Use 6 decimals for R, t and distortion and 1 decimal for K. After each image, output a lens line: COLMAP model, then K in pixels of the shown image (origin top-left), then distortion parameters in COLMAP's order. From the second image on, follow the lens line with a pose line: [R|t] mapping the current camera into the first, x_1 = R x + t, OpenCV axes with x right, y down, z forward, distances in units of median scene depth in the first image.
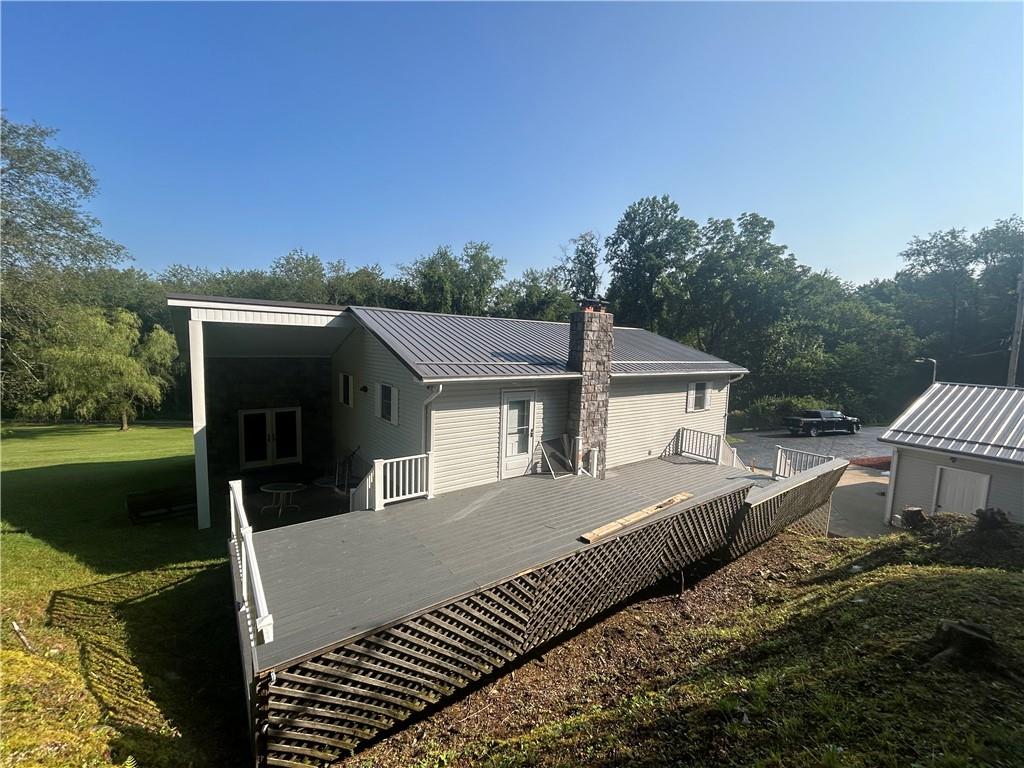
lens RADIAL K [[411.2, 0, 511.2], [0, 411.2, 385.5], [0, 0, 1]] dist [-0.001110, -0.000027]
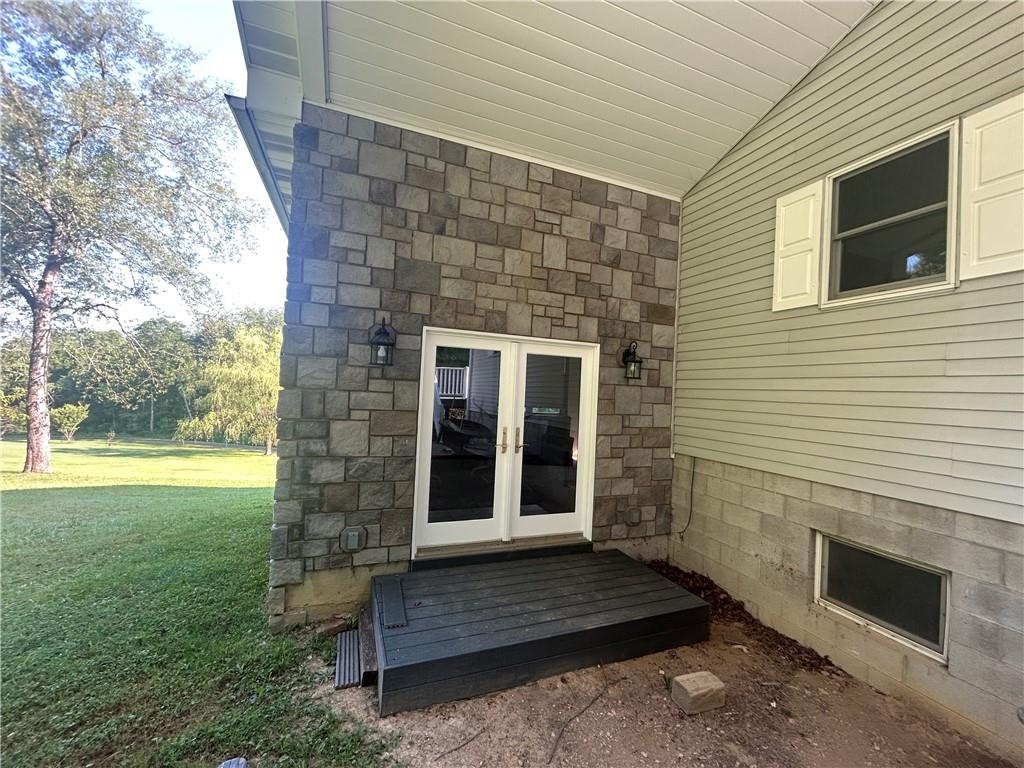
lens RADIAL K [[411.2, 0, 512.9], [0, 411.2, 384.2], [0, 0, 1]] dist [-0.001110, -0.000027]
pose [[0.965838, 0.010370, -0.258941, -0.176413], [-0.043394, 0.991563, -0.122147, 0.042615], [0.255489, 0.129211, 0.958139, 0.248967]]
